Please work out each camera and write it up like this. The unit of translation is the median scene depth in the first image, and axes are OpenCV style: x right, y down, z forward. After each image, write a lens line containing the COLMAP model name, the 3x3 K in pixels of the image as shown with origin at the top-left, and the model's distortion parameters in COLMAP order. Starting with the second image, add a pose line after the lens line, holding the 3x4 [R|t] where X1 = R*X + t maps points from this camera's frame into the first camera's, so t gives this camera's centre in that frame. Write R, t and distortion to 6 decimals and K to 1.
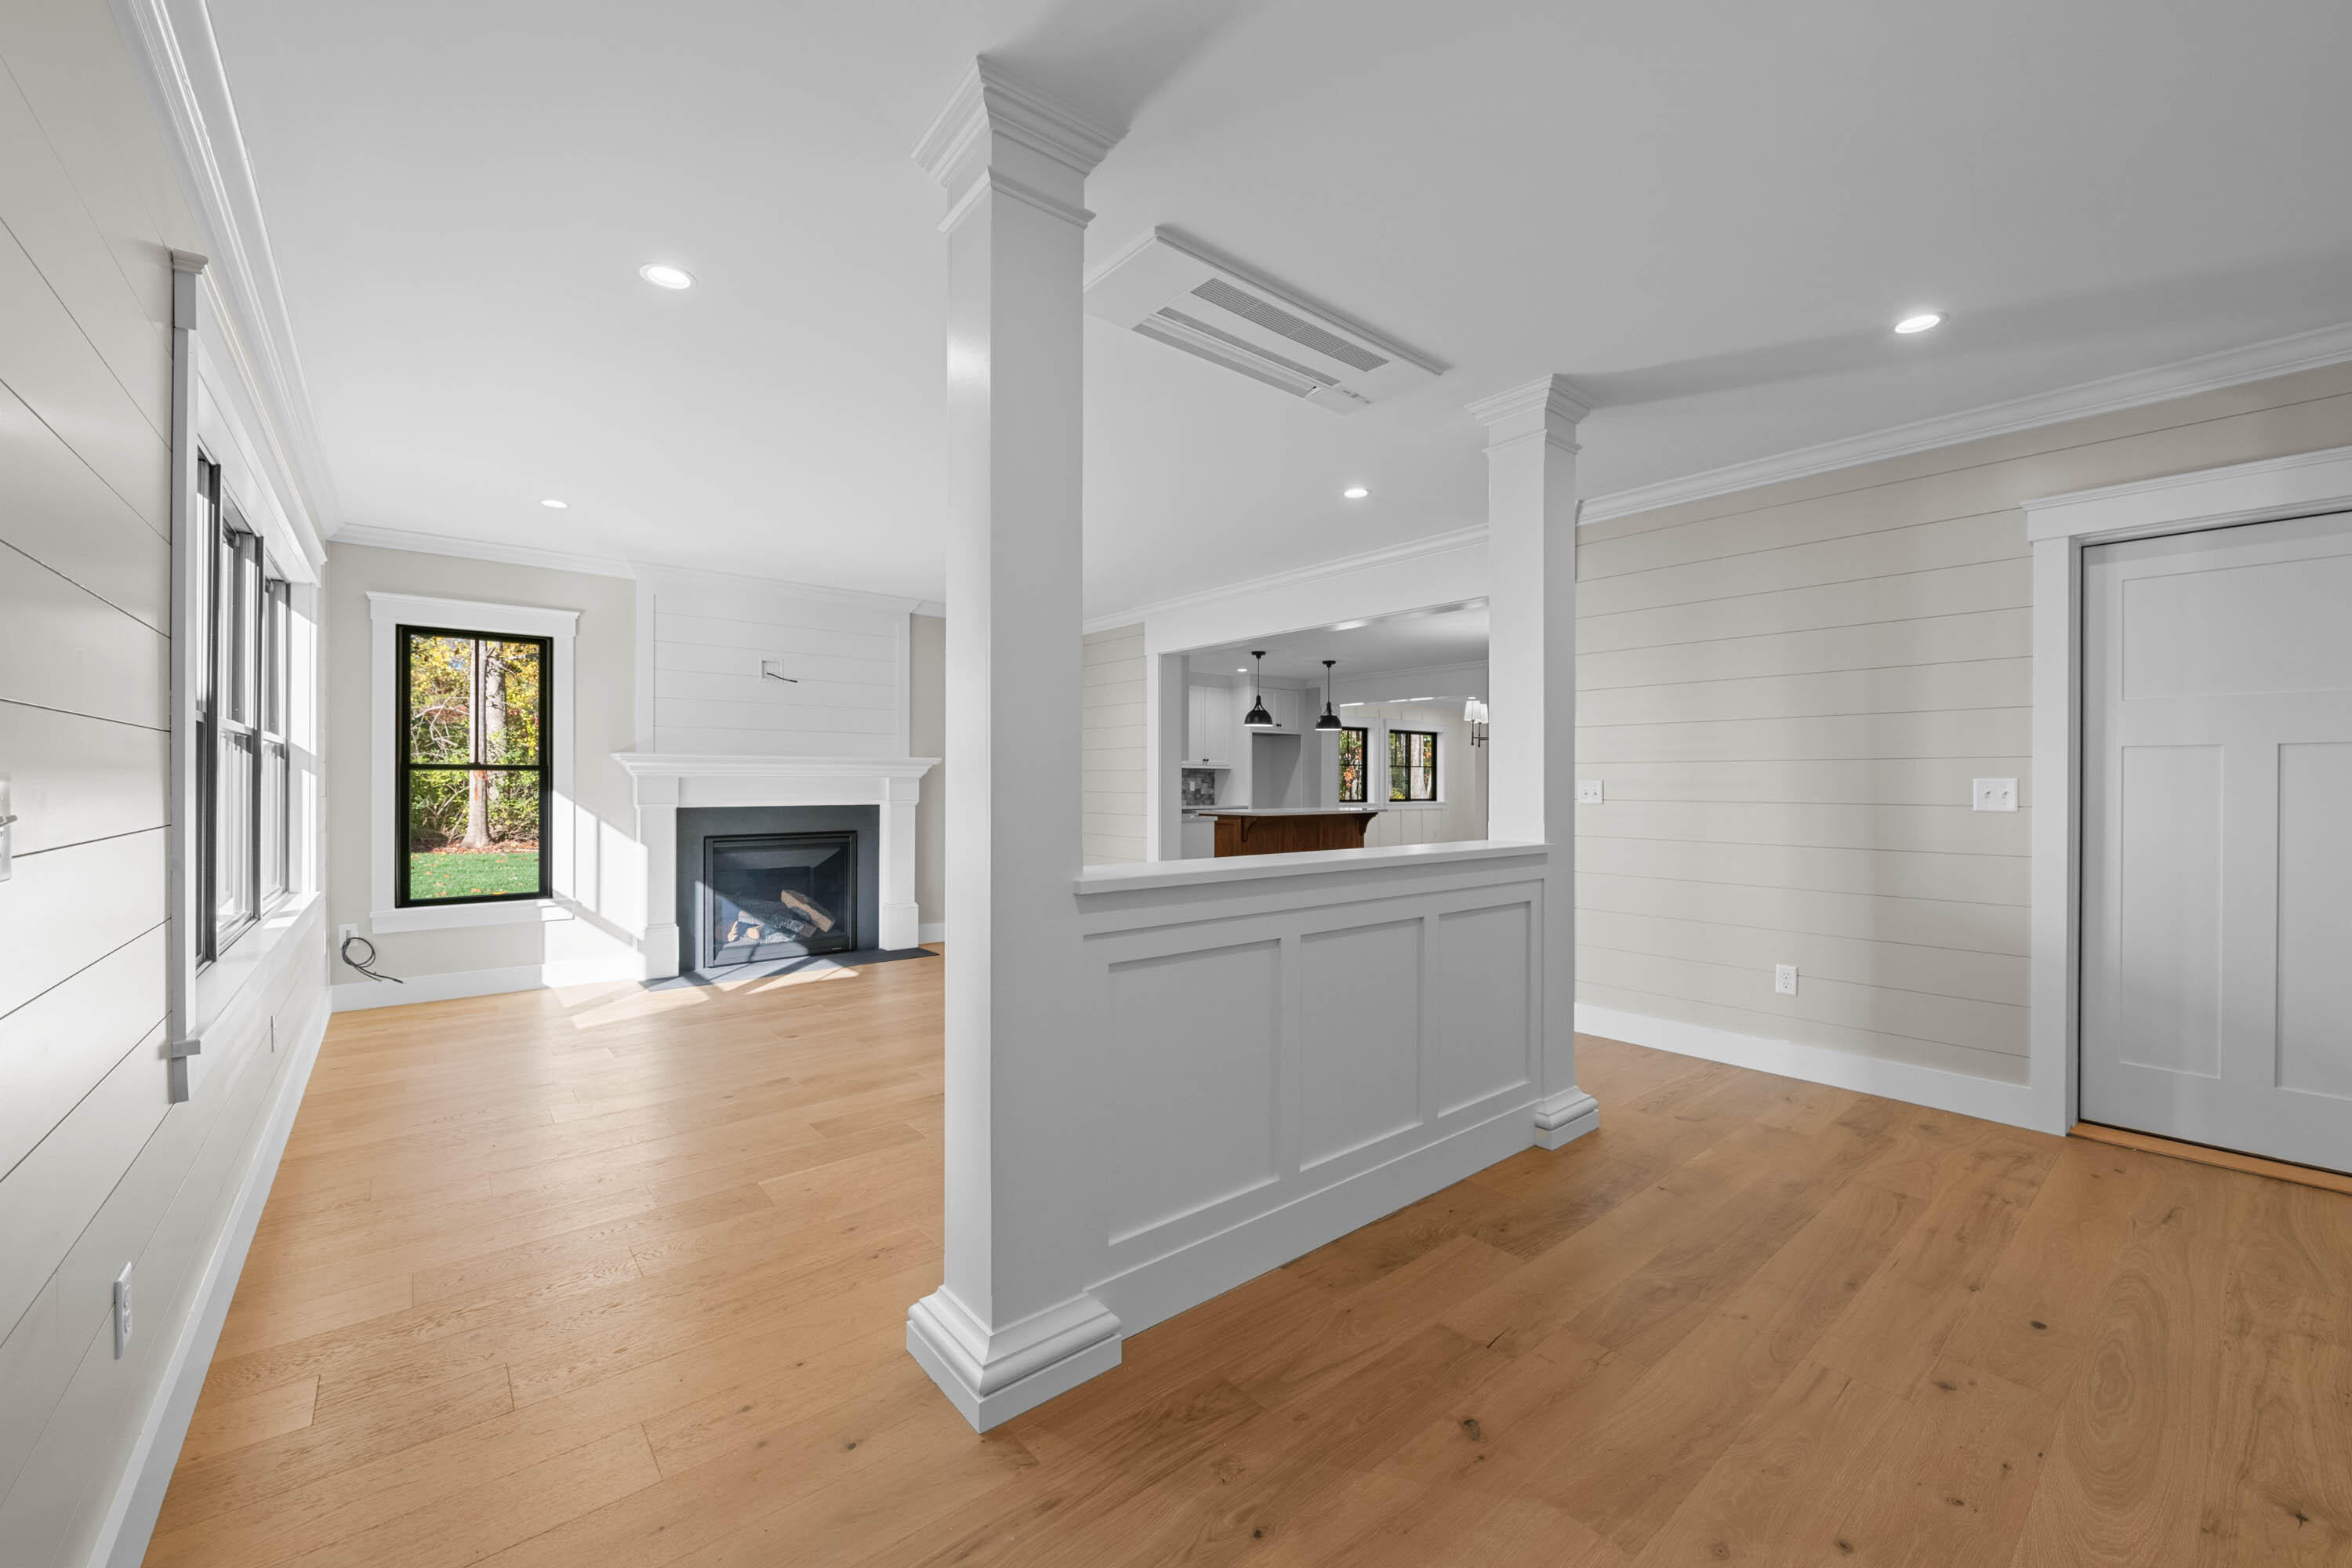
lens RADIAL K [[930.9, 0, 1185.7], [0, 930.9, 776.9], [0, 0, 1]] dist [-0.002595, -0.001291]
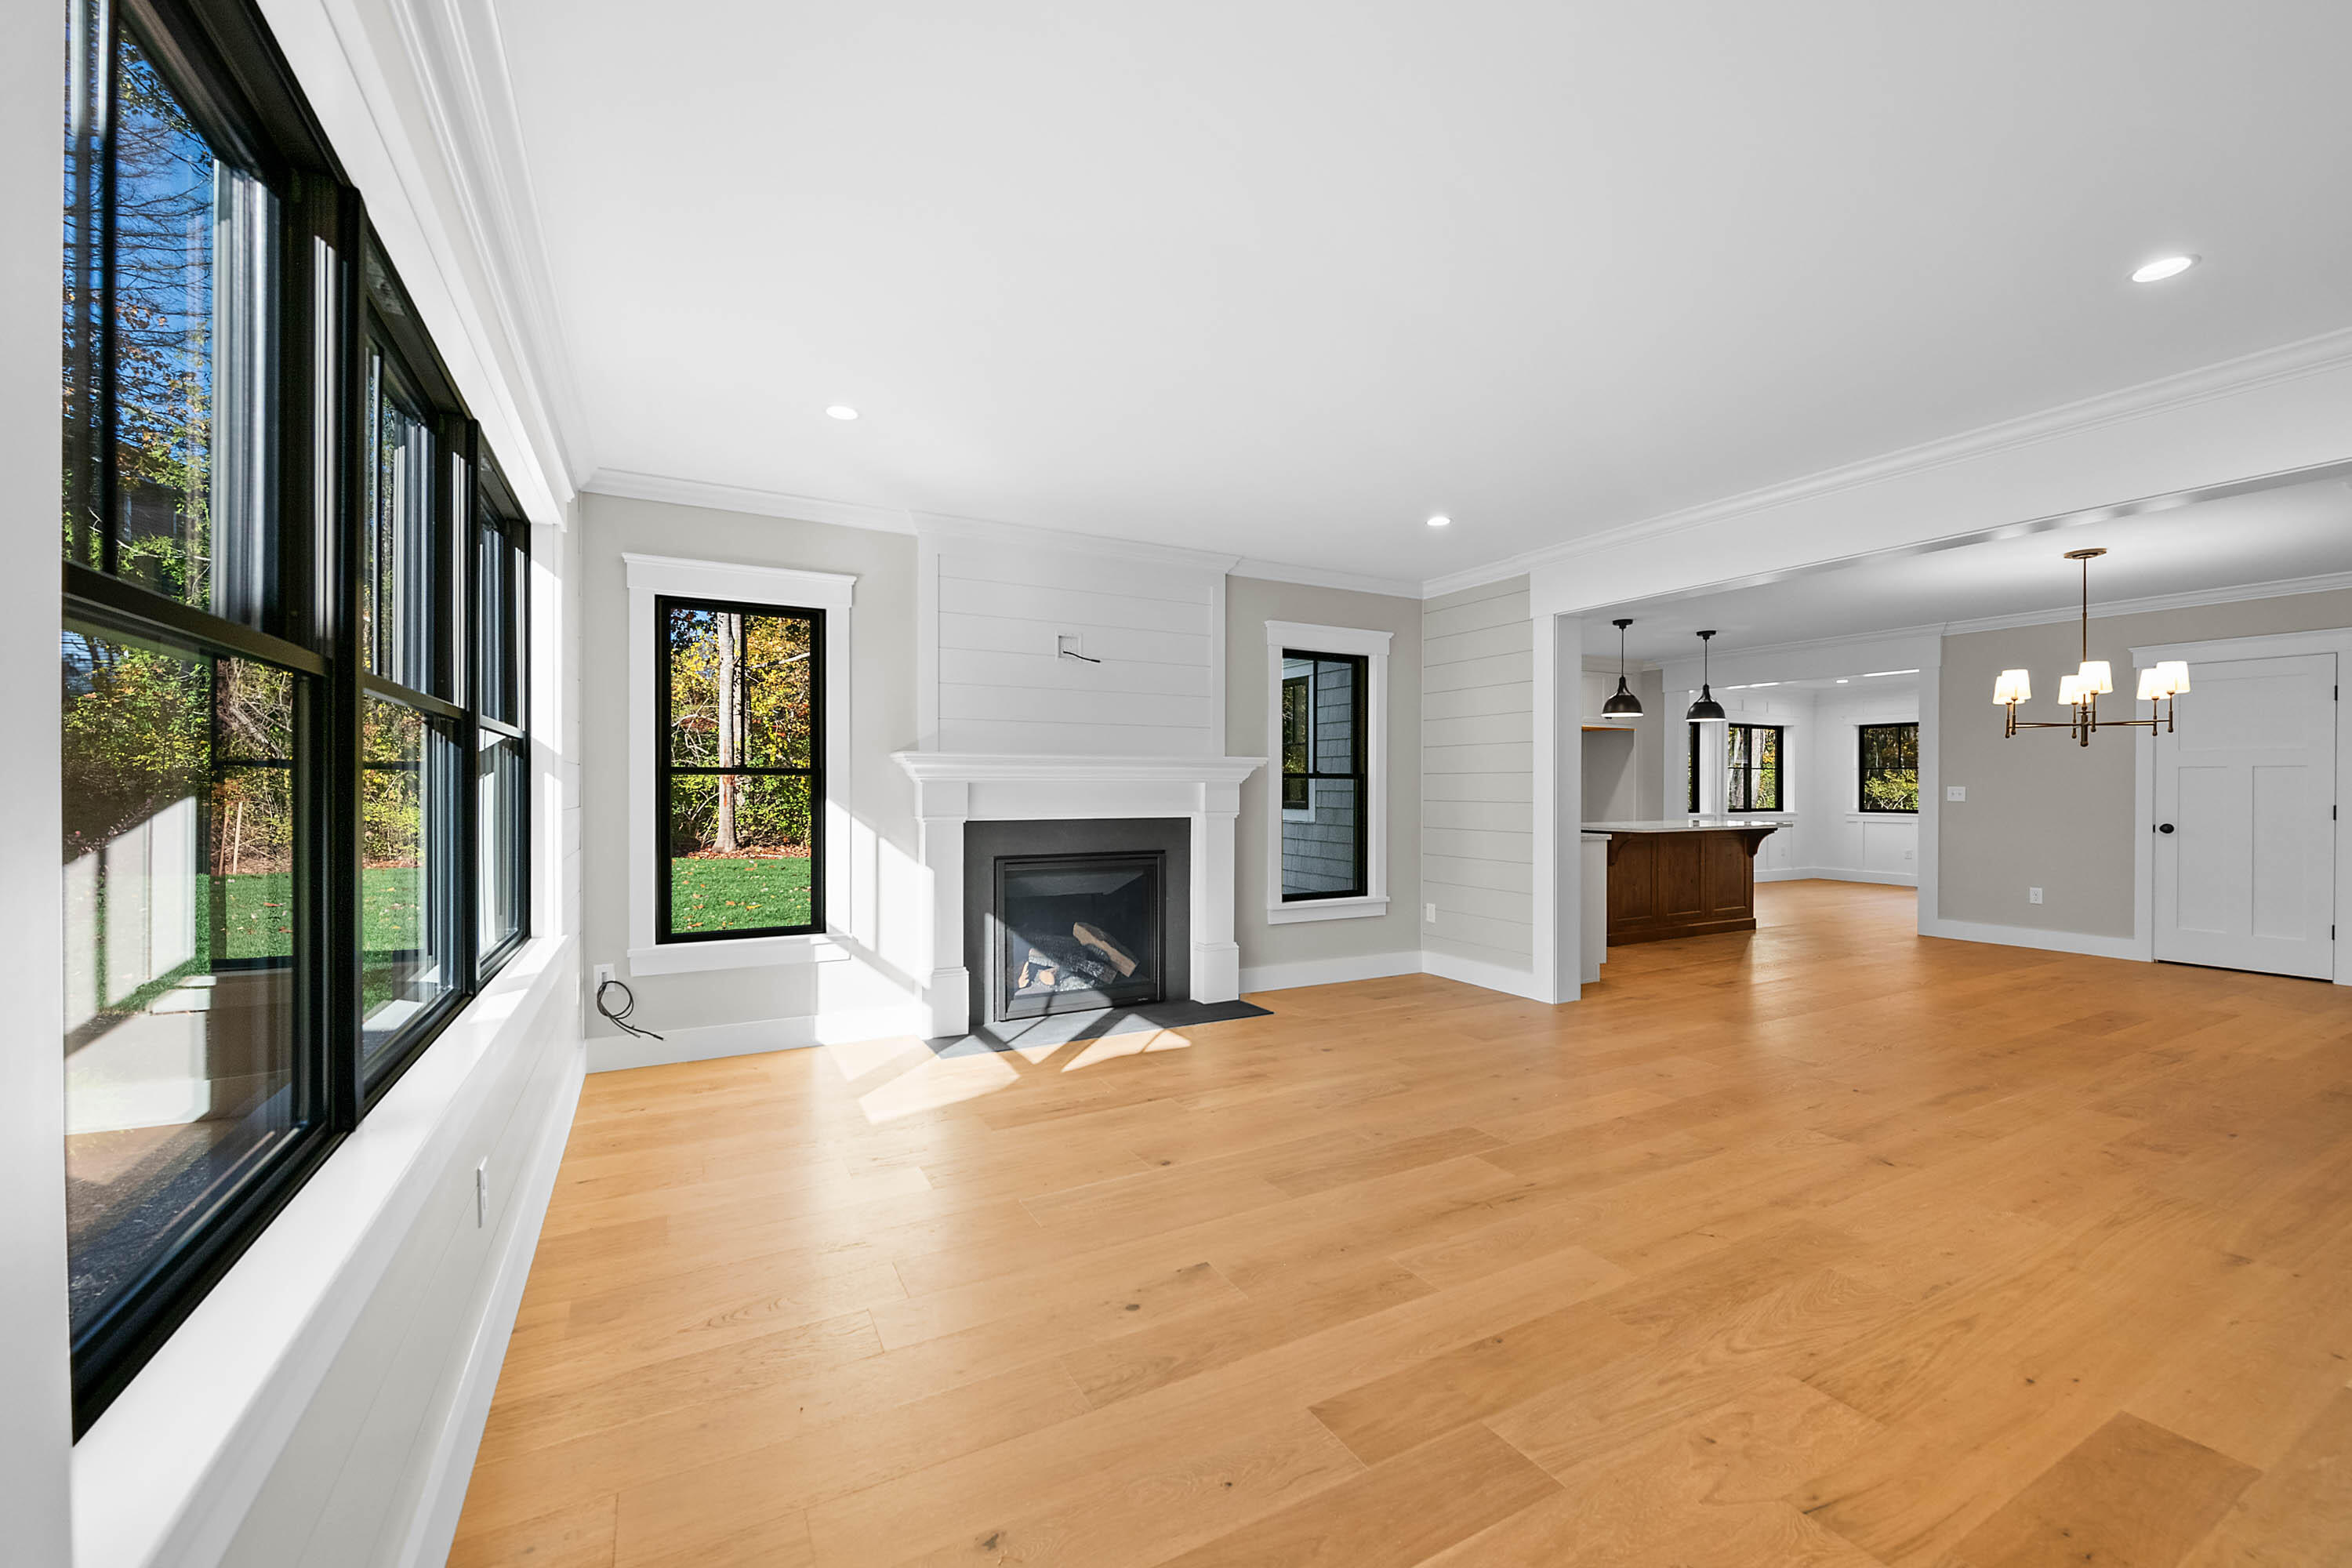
lens RADIAL K [[930.9, 0, 1173.7], [0, 930.9, 784.5], [0, 0, 1]] dist [-0.002595, -0.001291]
pose [[0.980491, -0.001070, -0.196562, -0.214665], [0.001598, 0.999996, 0.002524, 0.000153], [0.196558, -0.002789, 0.980488, 0.254030]]
